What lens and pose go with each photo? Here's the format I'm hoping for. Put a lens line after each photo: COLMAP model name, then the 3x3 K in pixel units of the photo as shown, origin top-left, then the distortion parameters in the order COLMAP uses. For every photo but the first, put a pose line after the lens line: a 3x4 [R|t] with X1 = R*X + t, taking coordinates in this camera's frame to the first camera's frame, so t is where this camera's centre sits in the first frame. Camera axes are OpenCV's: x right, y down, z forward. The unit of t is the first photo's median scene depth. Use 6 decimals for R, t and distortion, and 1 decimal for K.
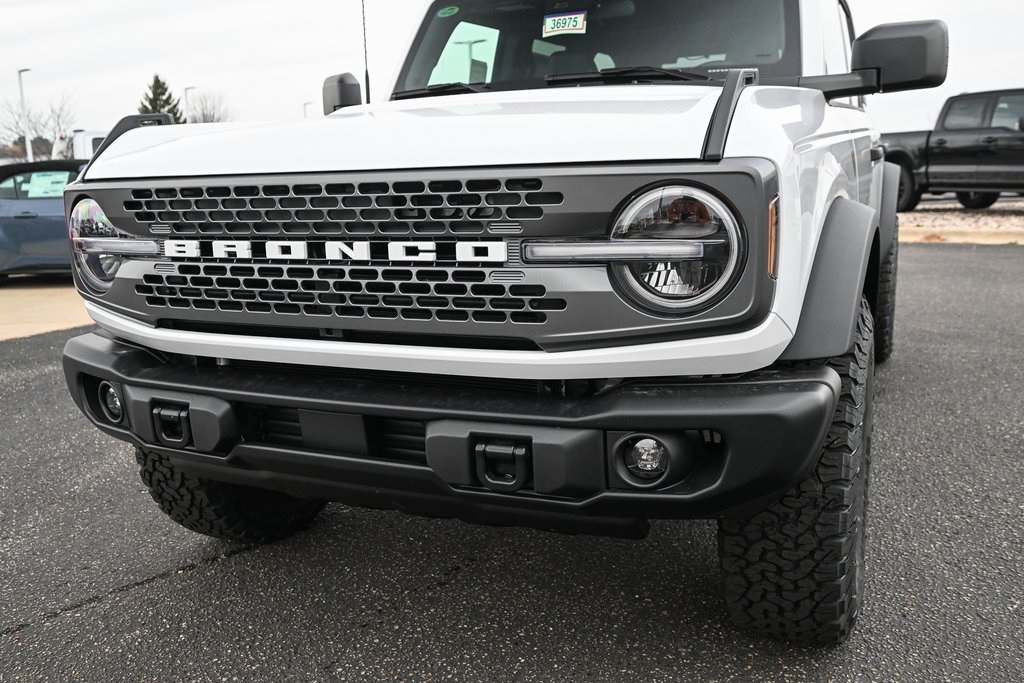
lens RADIAL K [[879.0, 0, 508.1], [0, 879.0, 340.9], [0, 0, 1]] dist [-0.008692, 0.013957]
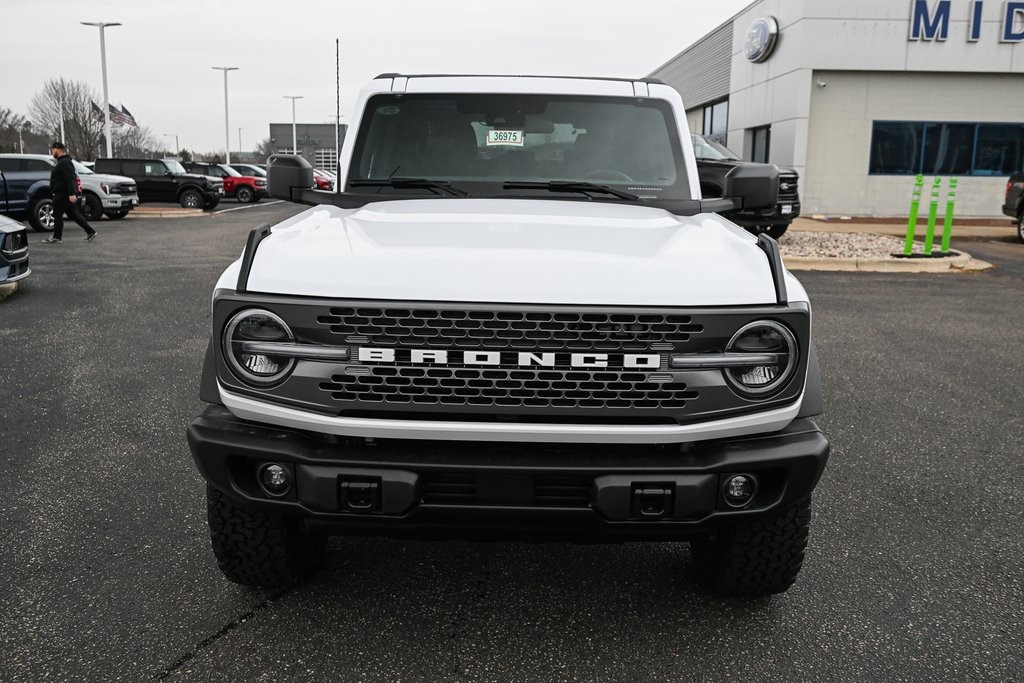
lens RADIAL K [[879.0, 0, 518.9], [0, 879.0, 340.1], [0, 0, 1]] dist [-0.008692, 0.013957]
pose [[0.913762, -0.029140, 0.405203, -0.769820], [0.029117, 0.999557, 0.006222, -0.141953], [-0.405205, 0.006113, 0.914205, -0.262398]]
